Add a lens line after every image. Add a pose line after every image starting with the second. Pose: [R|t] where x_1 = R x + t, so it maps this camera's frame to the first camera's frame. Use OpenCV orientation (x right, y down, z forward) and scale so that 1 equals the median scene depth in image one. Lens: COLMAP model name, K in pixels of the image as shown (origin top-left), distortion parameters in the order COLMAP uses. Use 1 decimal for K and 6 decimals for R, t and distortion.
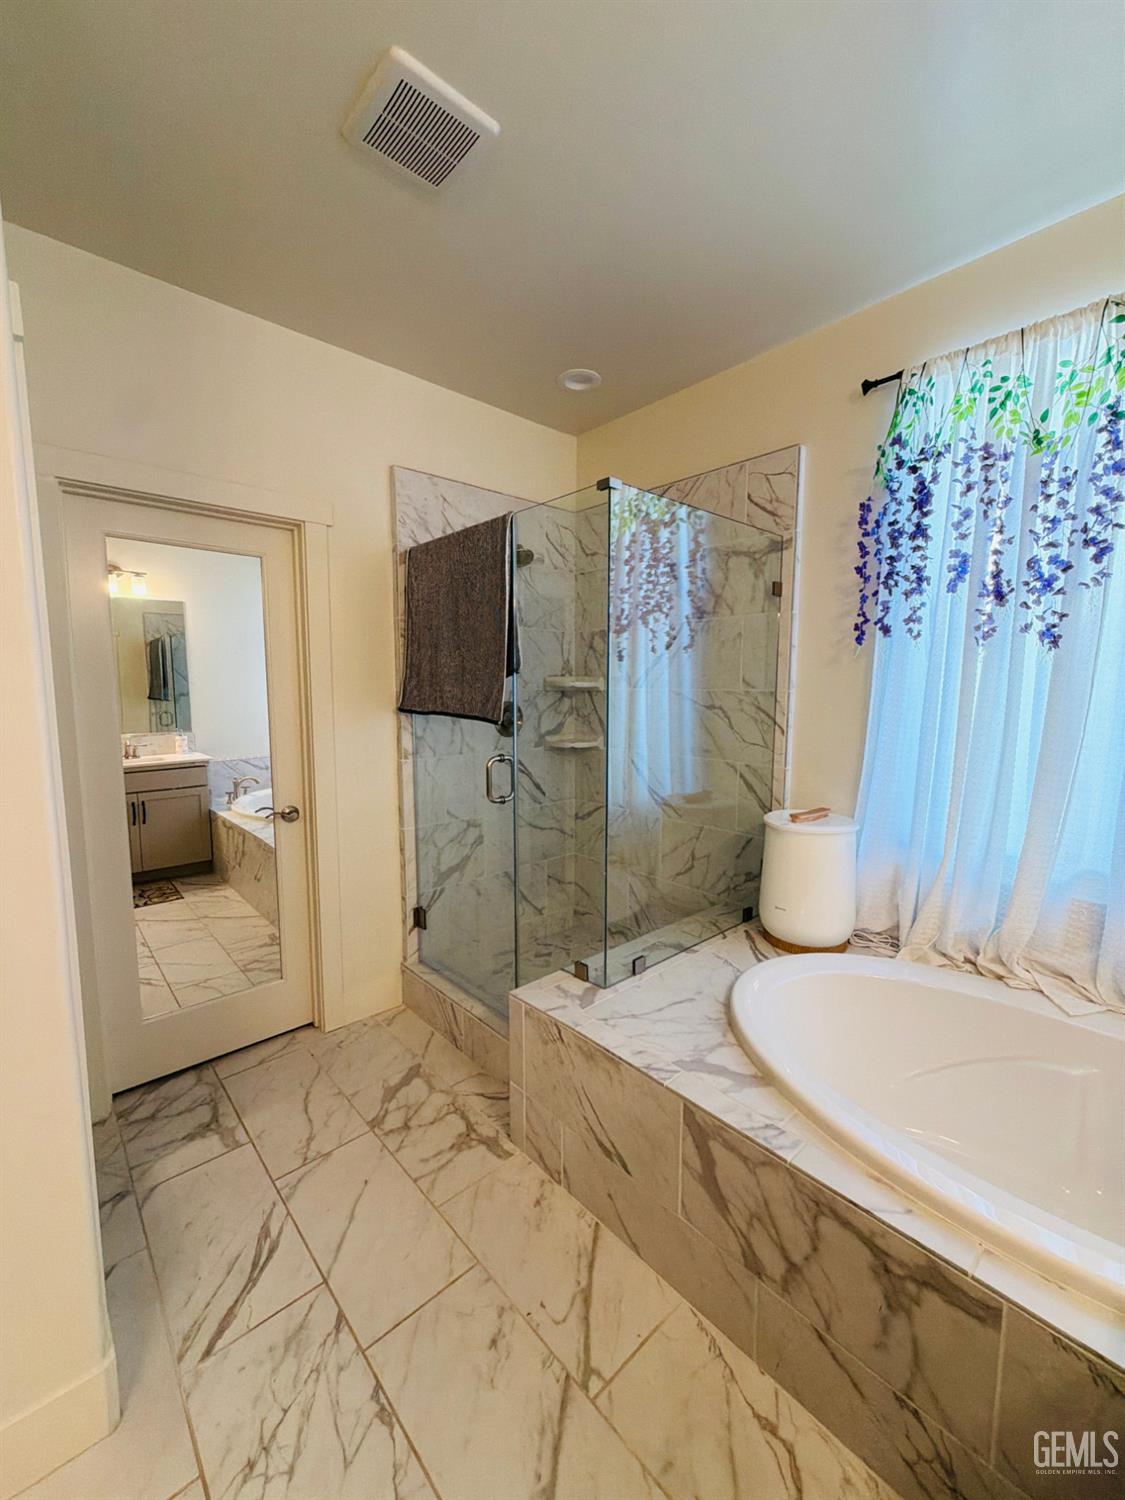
lens RADIAL K [[598.3, 0, 561.4], [0, 598.3, 752.4], [0, 0, 1]] dist [-0.001771, -0.000052]
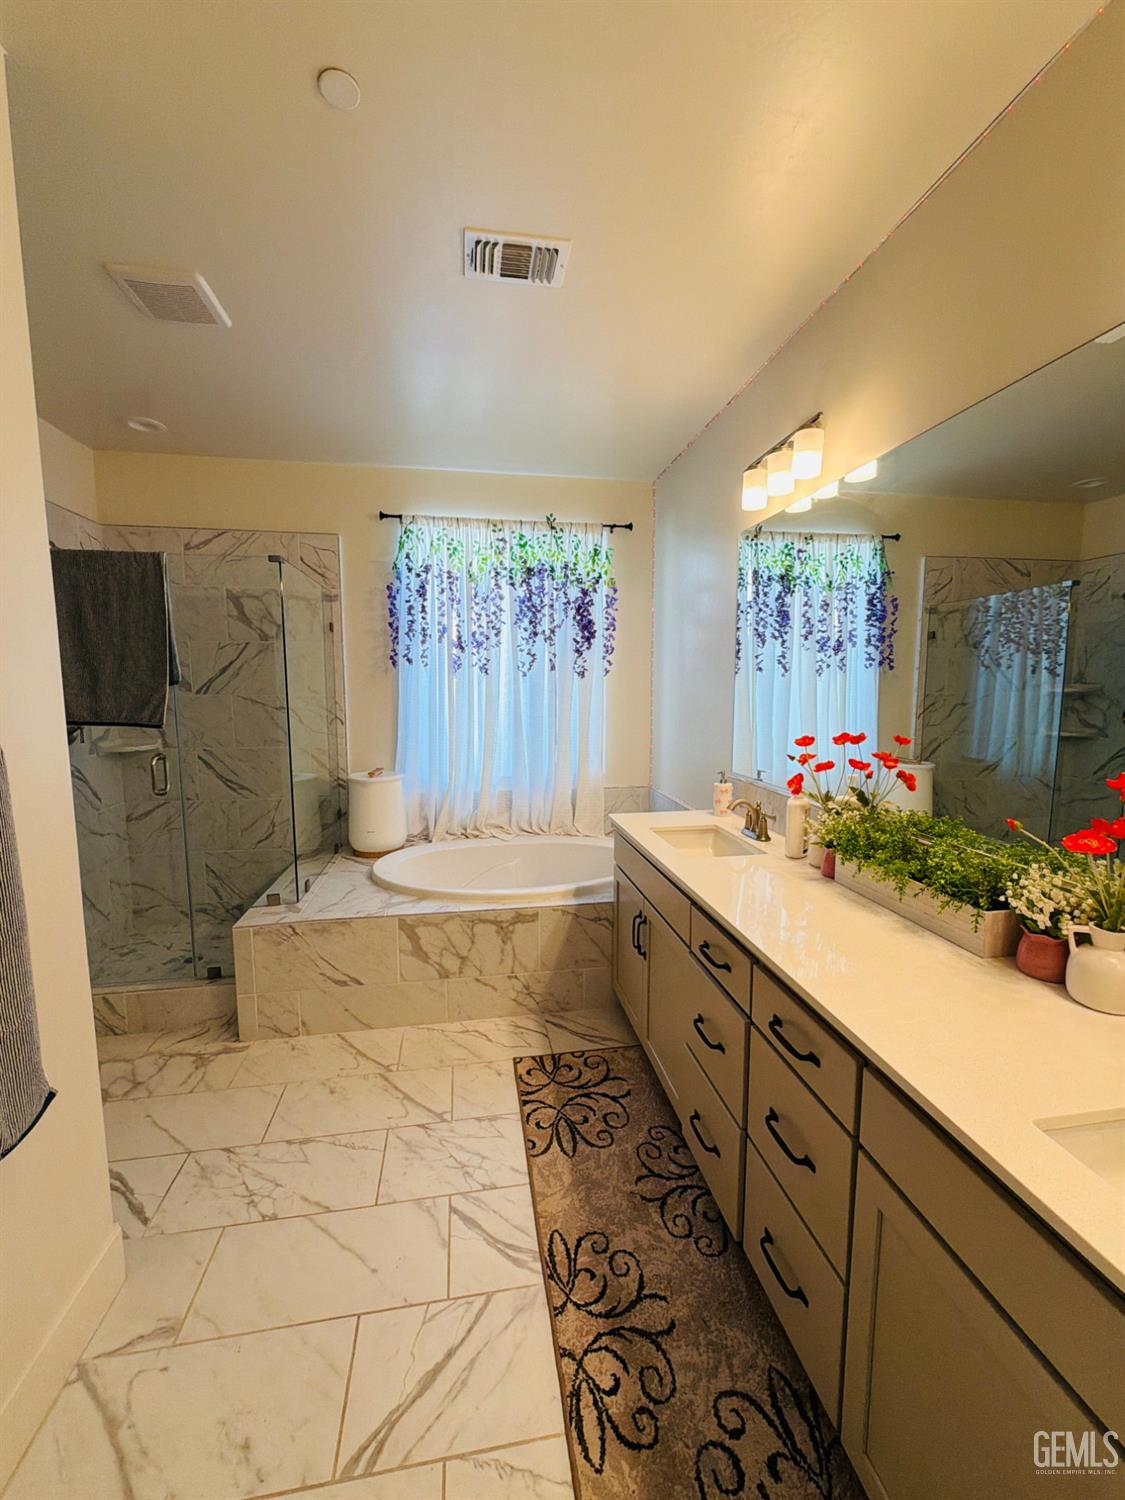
lens RADIAL K [[598.3, 0, 561.4], [0, 598.3, 750.4], [0, 0, 1]] dist [-0.001771, -0.000052]
pose [[0.539309, -0.091388, 0.837134, -0.772032], [0.092823, 0.994488, 0.048767, 0.015502], [-0.836976, 0.051405, 0.544819, -0.350632]]
